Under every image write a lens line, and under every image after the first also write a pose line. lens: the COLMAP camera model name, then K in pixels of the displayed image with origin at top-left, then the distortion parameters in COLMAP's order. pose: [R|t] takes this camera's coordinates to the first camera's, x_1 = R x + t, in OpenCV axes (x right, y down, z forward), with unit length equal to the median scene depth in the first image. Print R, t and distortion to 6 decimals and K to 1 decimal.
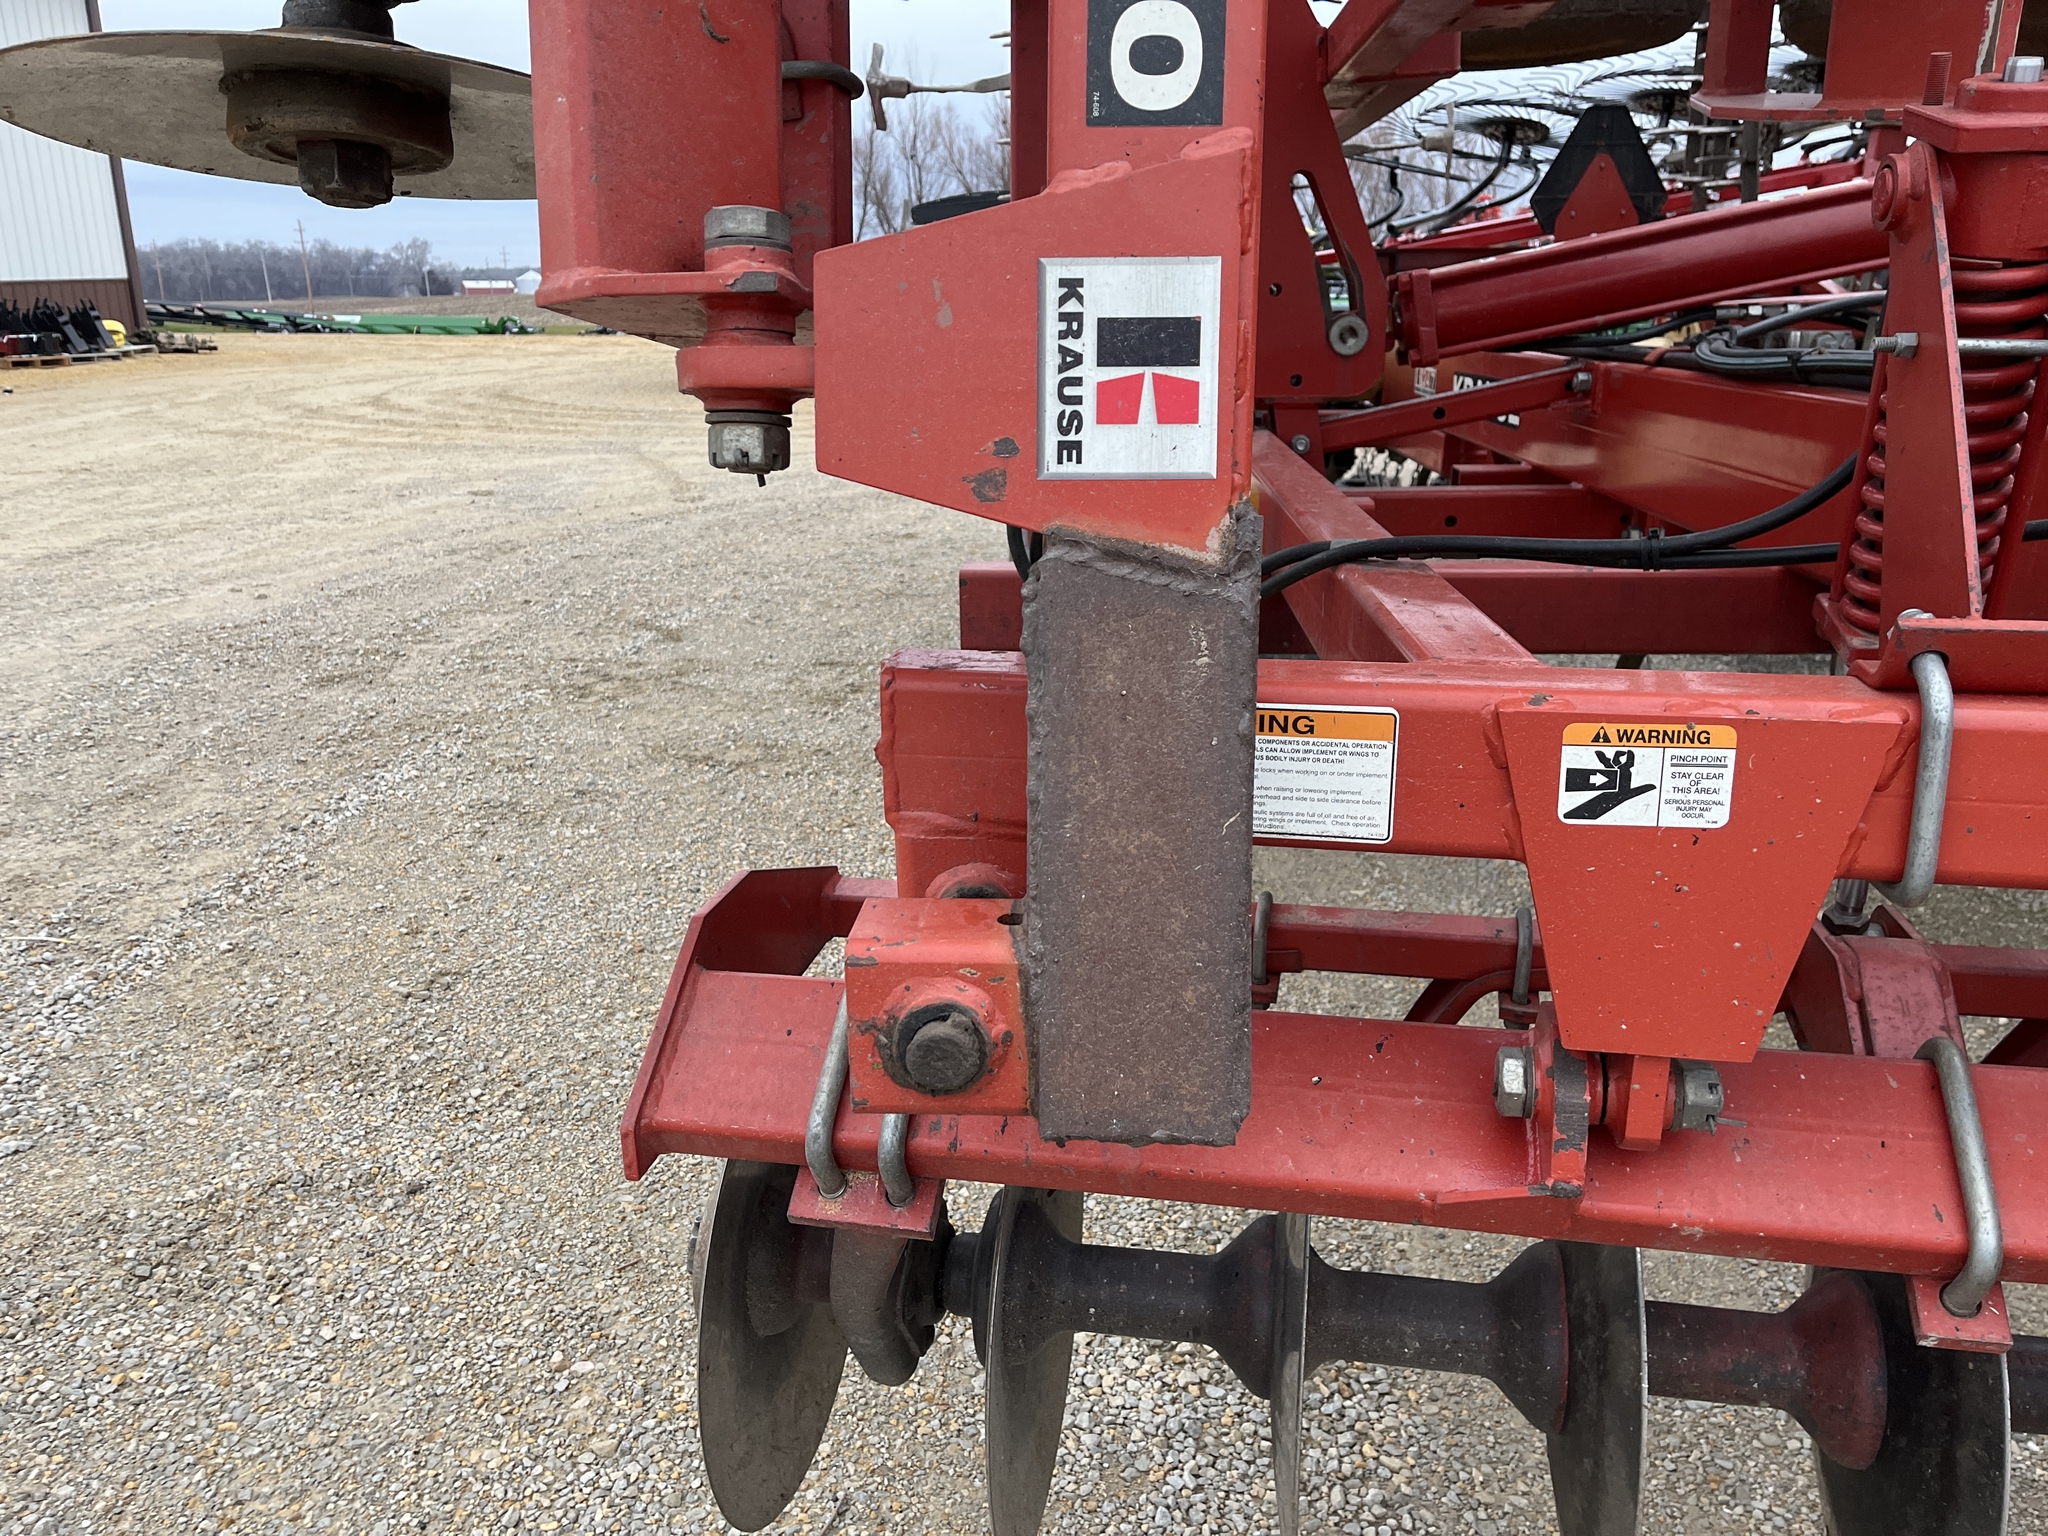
lens RADIAL K [[1530.7, 0, 1024.0], [0, 1530.7, 768.0], [0, 0, 1]] dist [0.031879, -0.005142]
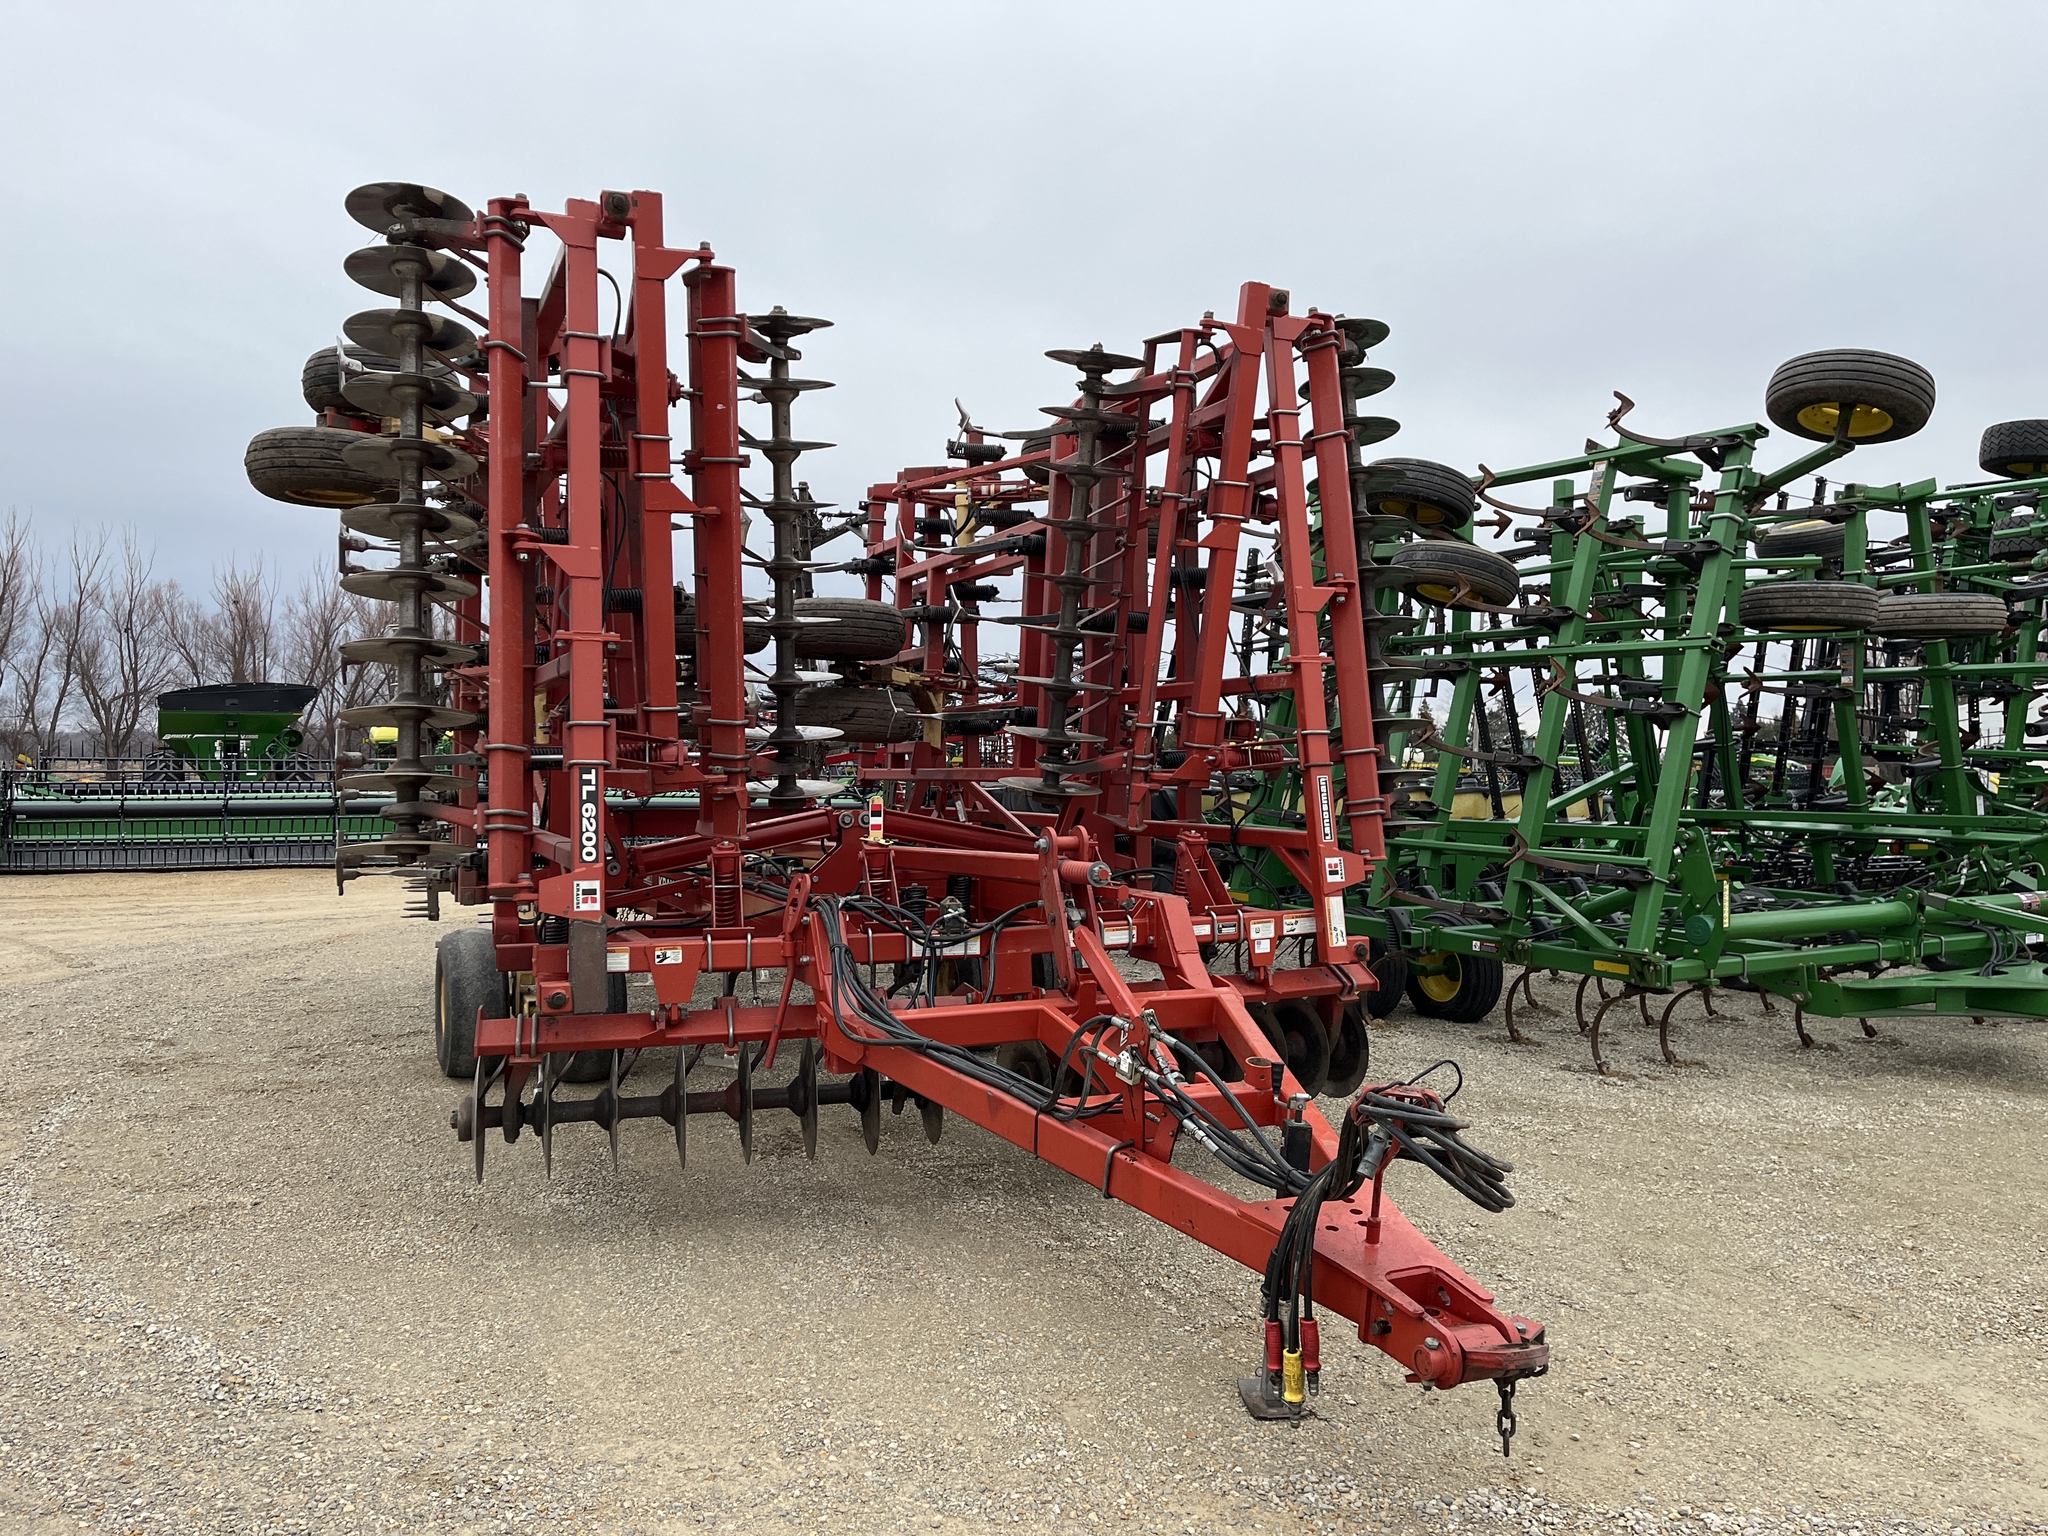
lens RADIAL K [[1530.7, 0, 1024.0], [0, 1530.7, 768.0], [0, 0, 1]] dist [0.031879, -0.005142]
pose [[0.891494, 0.012195, 0.452868, -1.165775], [0.121299, 0.956714, -0.264546, 1.119594], [-0.436492, 0.290773, 0.851426, -5.261644]]
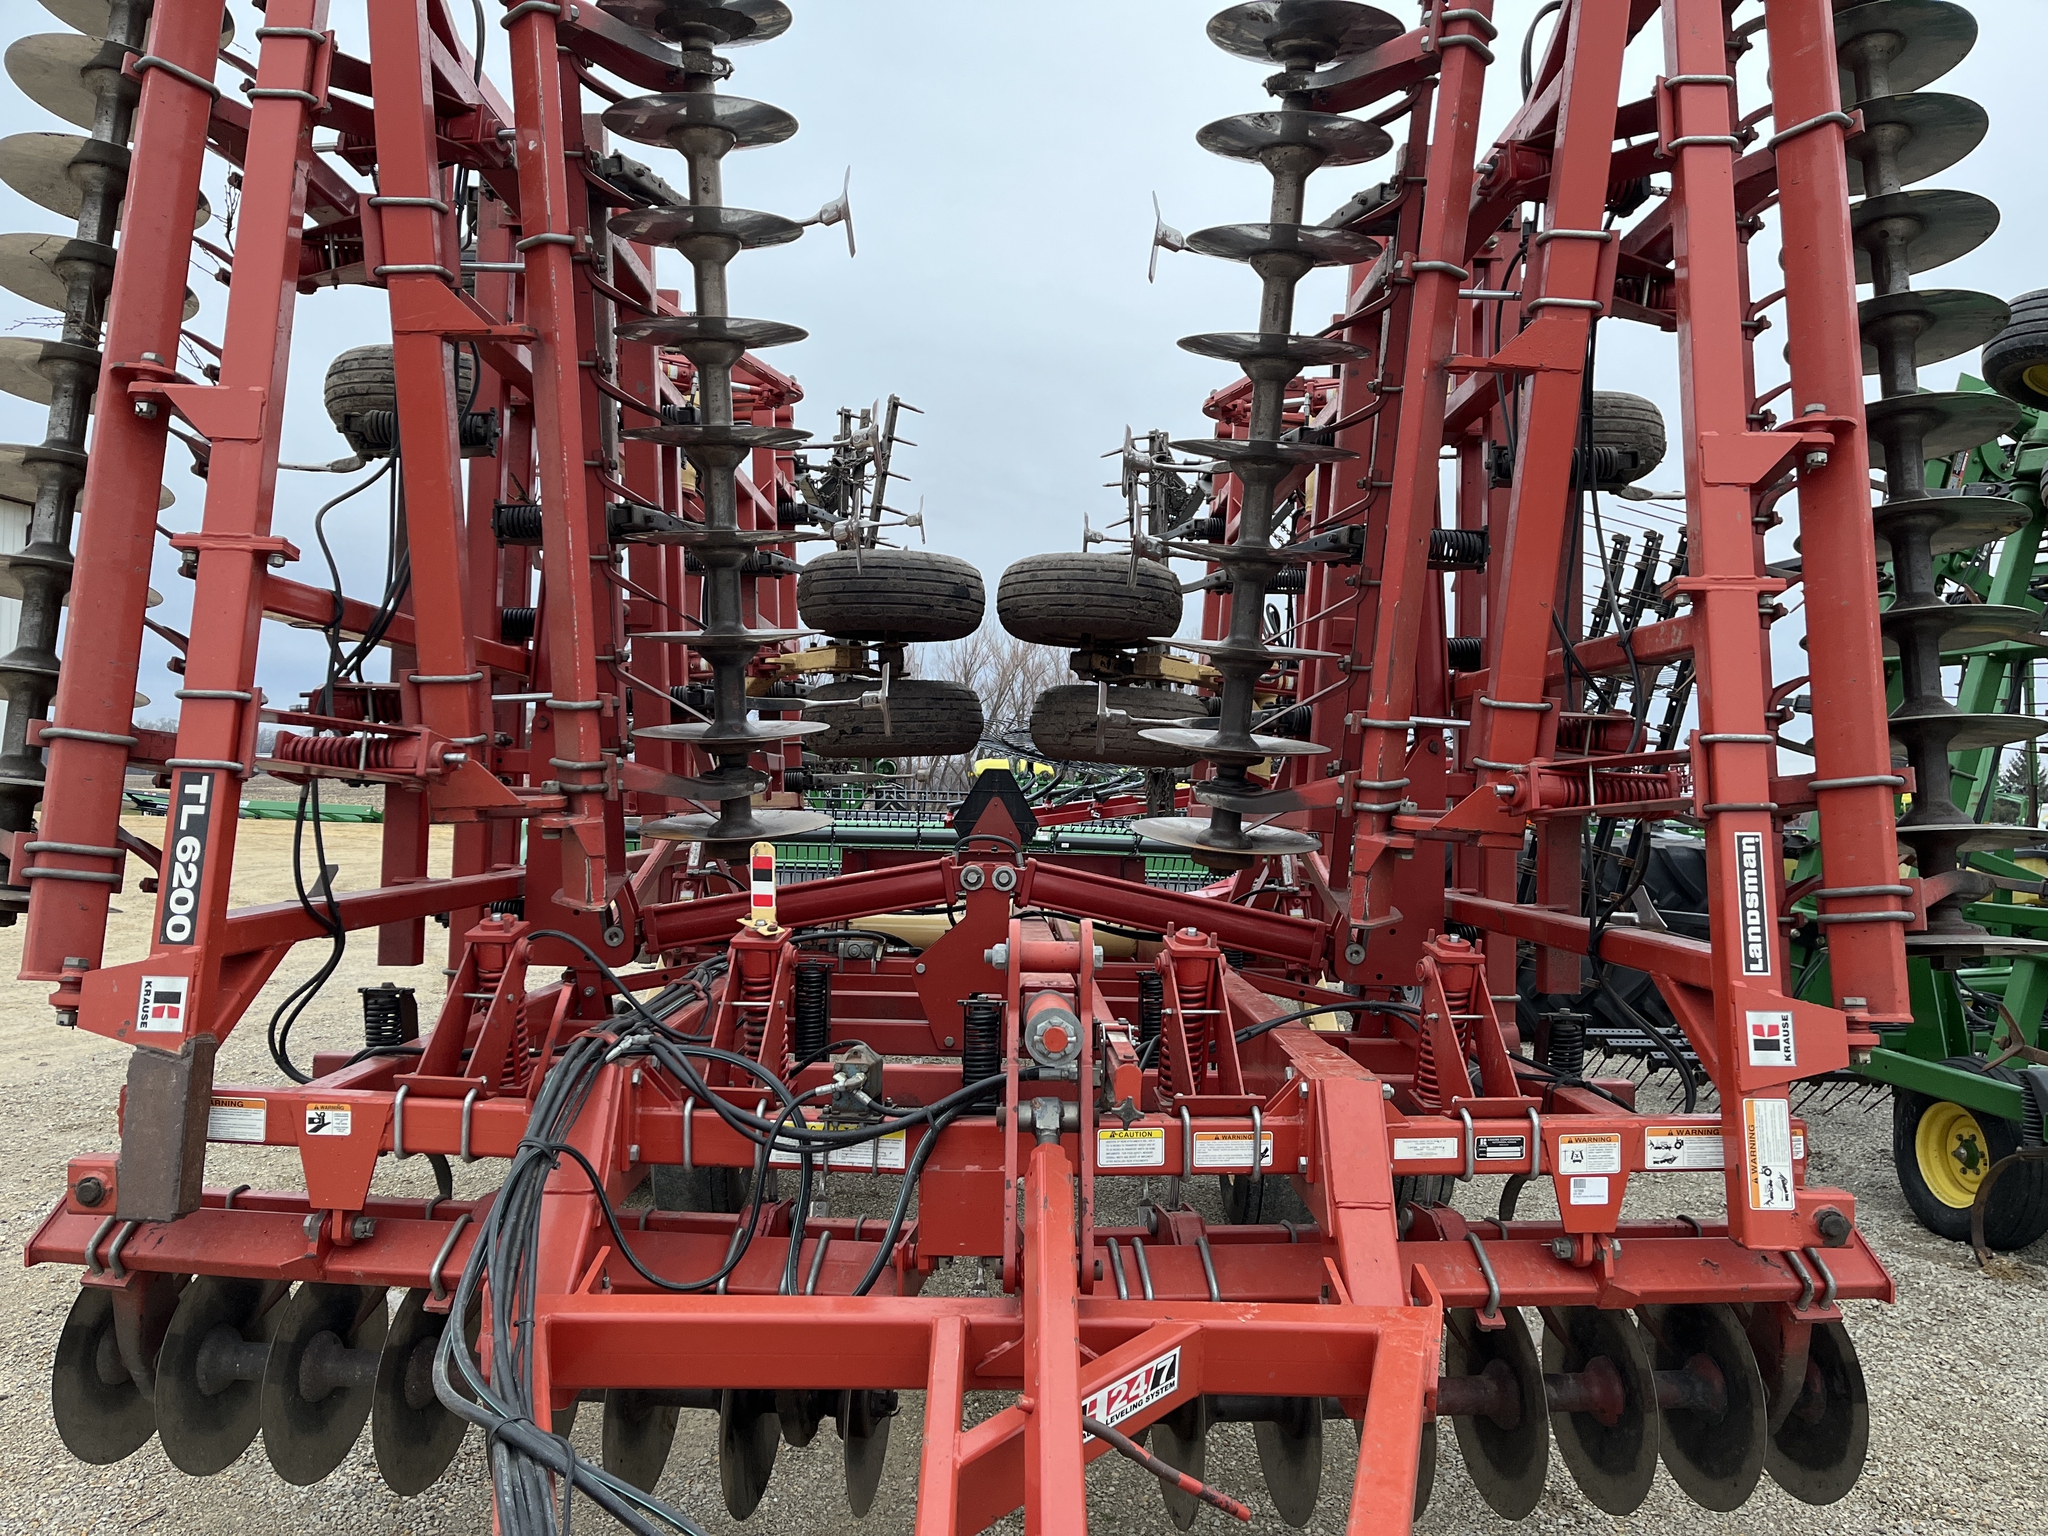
lens RADIAL K [[1522.6, 0, 1041.0], [0, 1522.6, 787.1], [0, 0, 1]] dist [0.035736, -0.041947]
pose [[0.996276, 0.039546, 0.076618, 1.710672], [-0.014723, 0.953593, -0.300737, 0.306134], [-0.084955, 0.298489, 0.950624, -2.651334]]
